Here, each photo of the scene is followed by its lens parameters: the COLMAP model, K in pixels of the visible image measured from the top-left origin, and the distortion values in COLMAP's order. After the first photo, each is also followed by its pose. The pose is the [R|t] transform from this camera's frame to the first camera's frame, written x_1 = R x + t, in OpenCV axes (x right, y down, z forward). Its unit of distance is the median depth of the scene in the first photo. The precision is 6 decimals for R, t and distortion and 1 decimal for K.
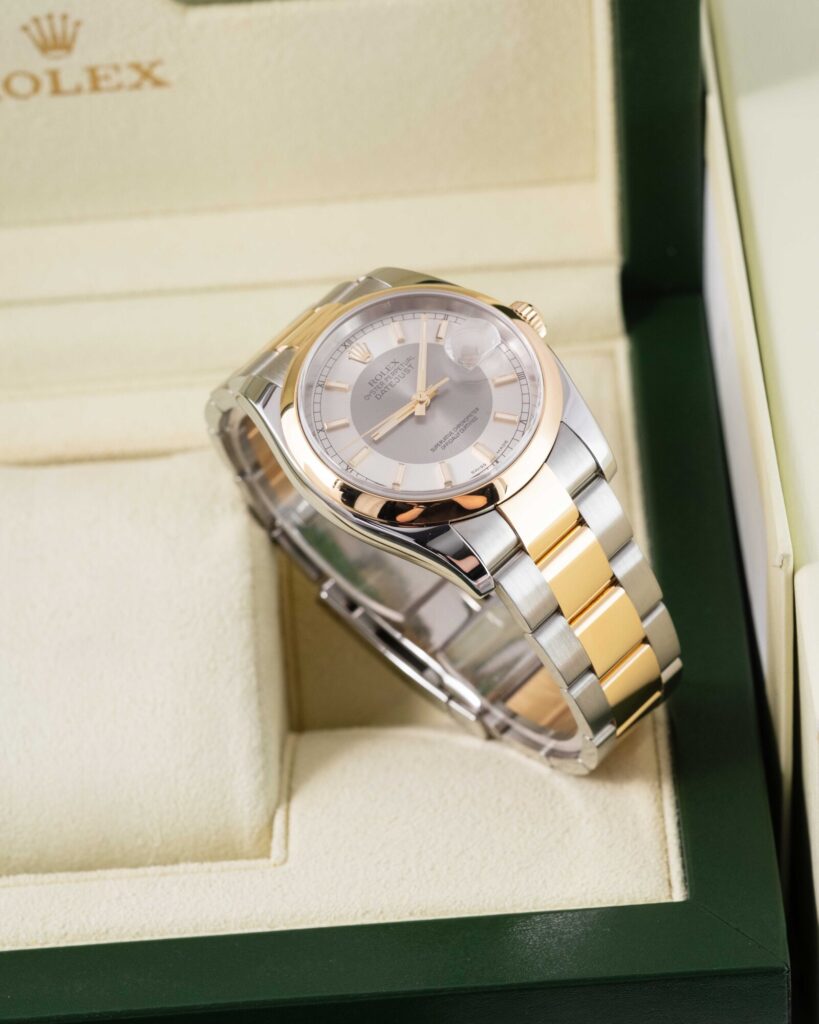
lens RADIAL K [[4015.9, 0, 412.0], [0, 4015.9, 497.1], [0, 0, 1]] dist [0.211024, -0.129851]
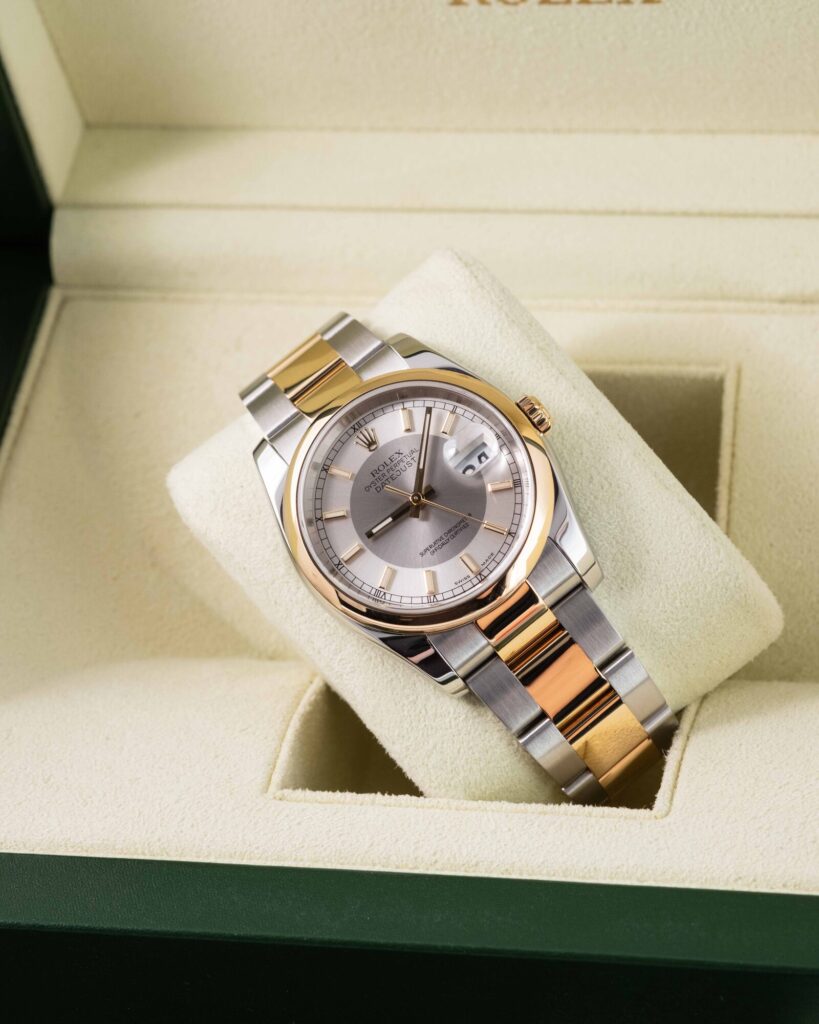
lens RADIAL K [[4015.9, 0, 412.0], [0, 4015.9, 497.1], [0, 0, 1]] dist [0.211024, -0.129851]
pose [[0.977071, 0.104425, -0.185547, 0.081885], [-0.096322, 0.993981, 0.052185, -0.031482], [0.189880, -0.033116, 0.981249, 0.030902]]
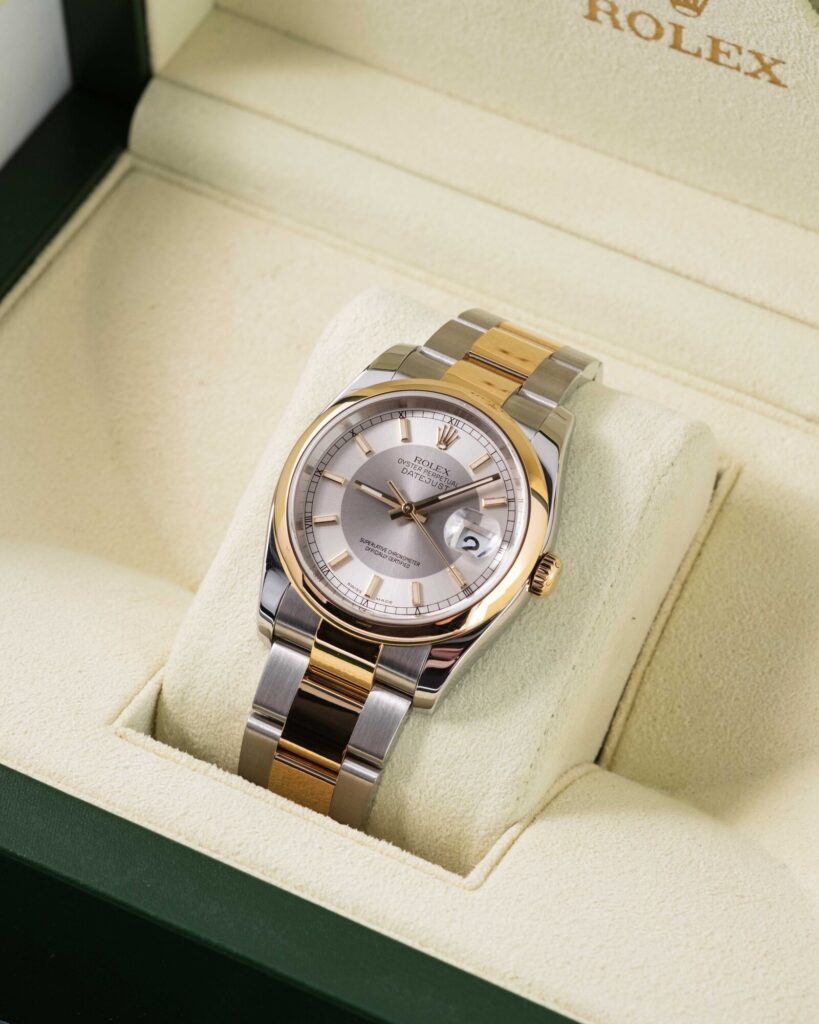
lens RADIAL K [[4015.9, 0, 412.0], [0, 4015.9, 497.1], [0, 0, 1]] dist [0.211024, -0.129851]
pose [[0.865927, 0.432505, -0.251216, 0.155839], [-0.415254, 0.901631, 0.120935, -0.102927], [0.278810, -0.000403, 0.960346, 0.079126]]
